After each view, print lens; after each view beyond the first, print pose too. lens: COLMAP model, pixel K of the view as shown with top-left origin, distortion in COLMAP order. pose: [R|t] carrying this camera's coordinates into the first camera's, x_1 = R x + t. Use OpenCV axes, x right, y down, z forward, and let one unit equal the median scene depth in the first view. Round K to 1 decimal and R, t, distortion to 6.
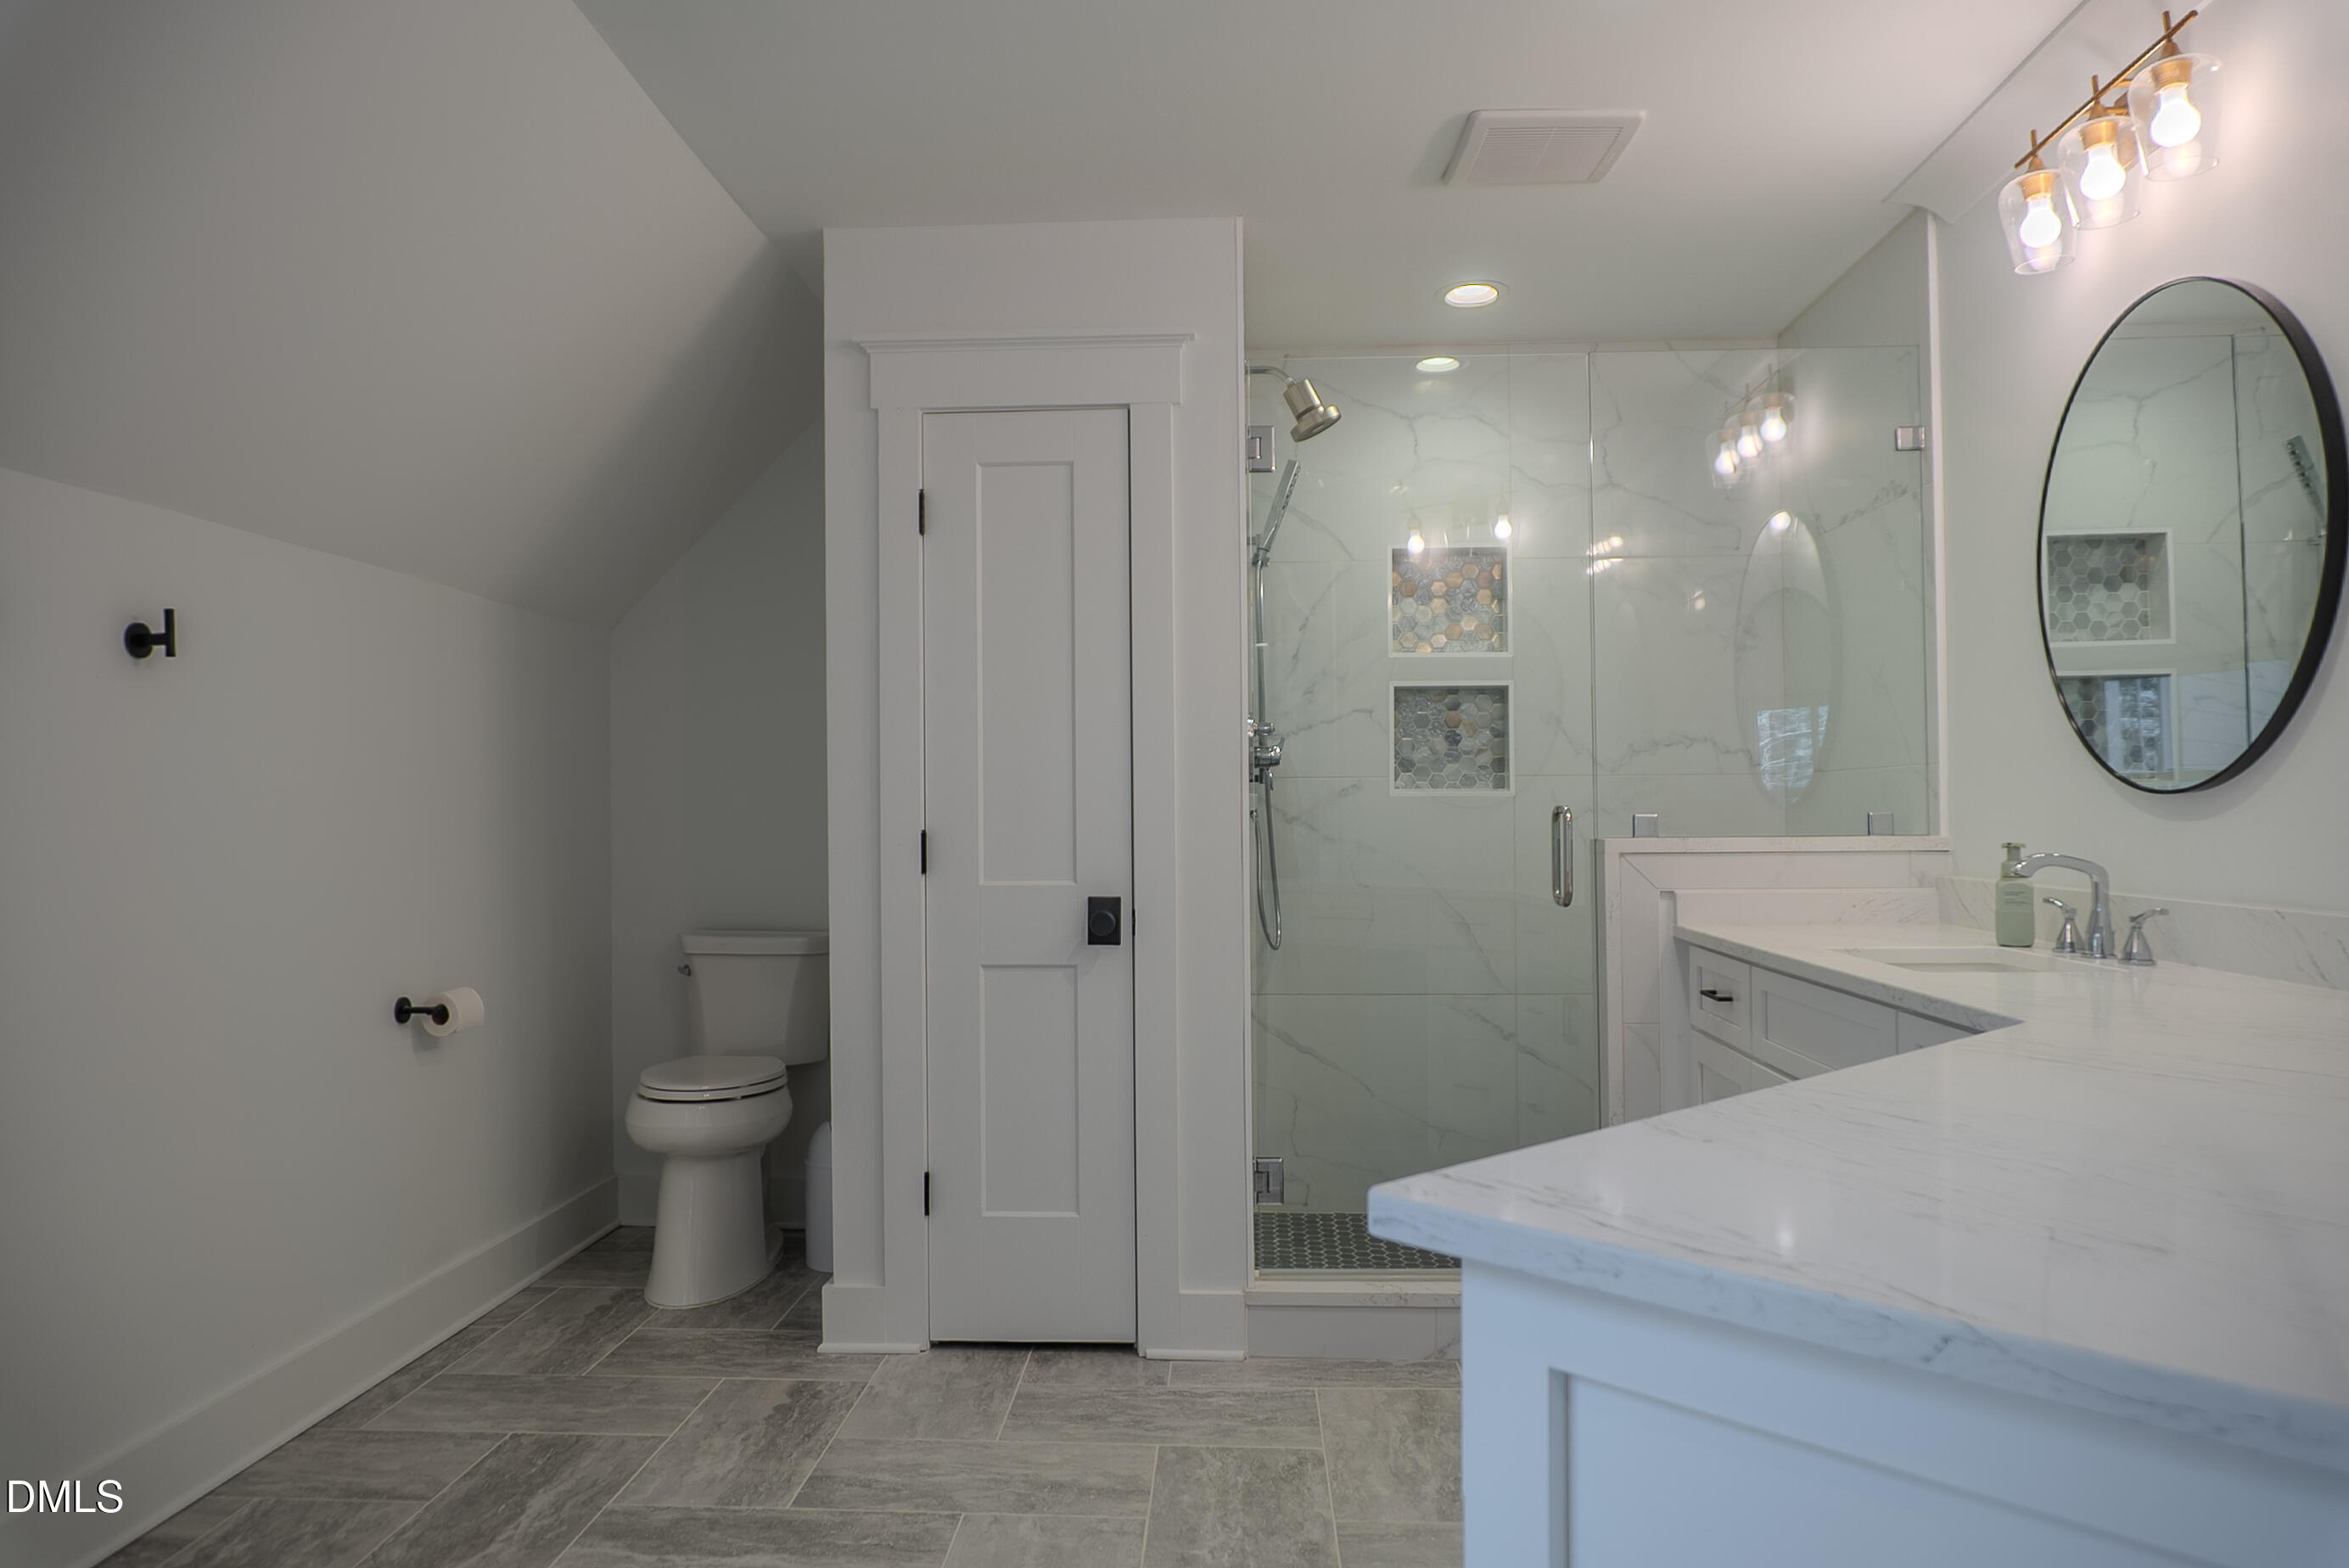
lens RADIAL K [[1580.2, 0, 1175.9], [0, 1580.2, 781.9], [0, 0, 1]] dist [-0.019529, -0.001565]
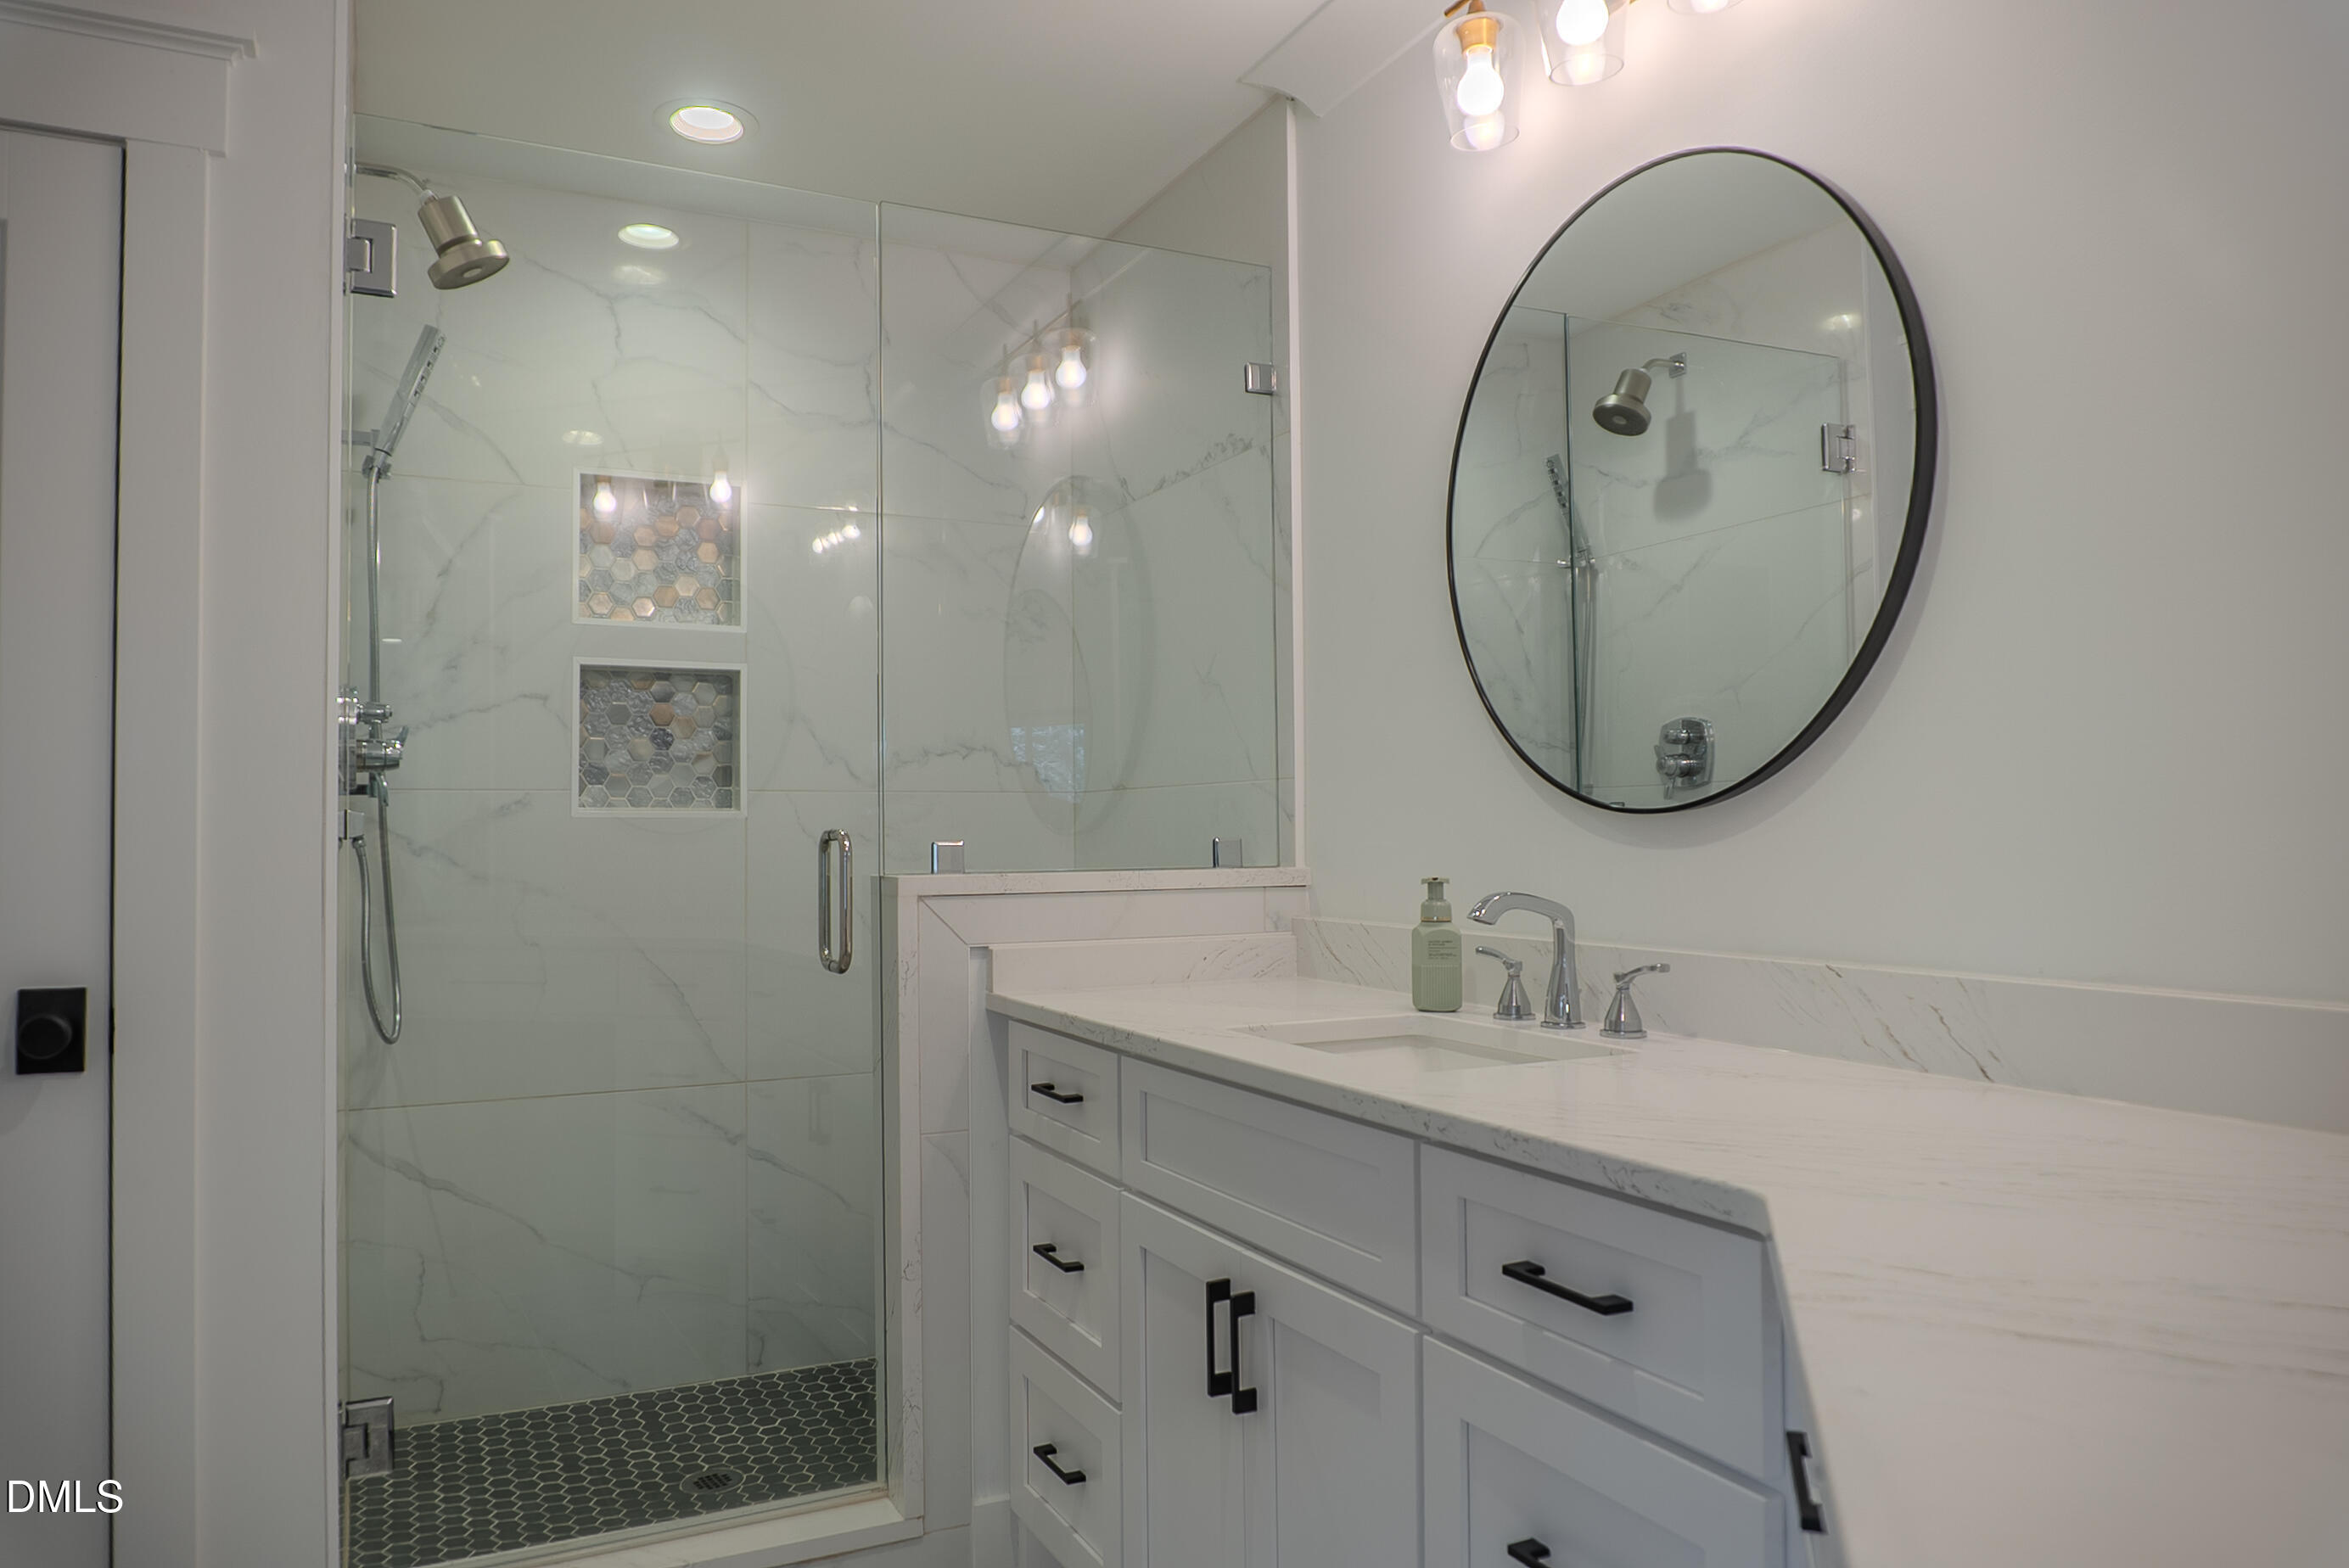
lens RADIAL K [[1580.2, 0, 1168.3], [0, 1580.2, 781.2], [0, 0, 1]] dist [-0.019529, -0.001565]
pose [[0.873854, 0.015595, 0.485938, 0.028617], [-0.007289, 0.999793, -0.018978, 0.005290], [-0.486134, 0.013042, 0.873787, 0.288007]]
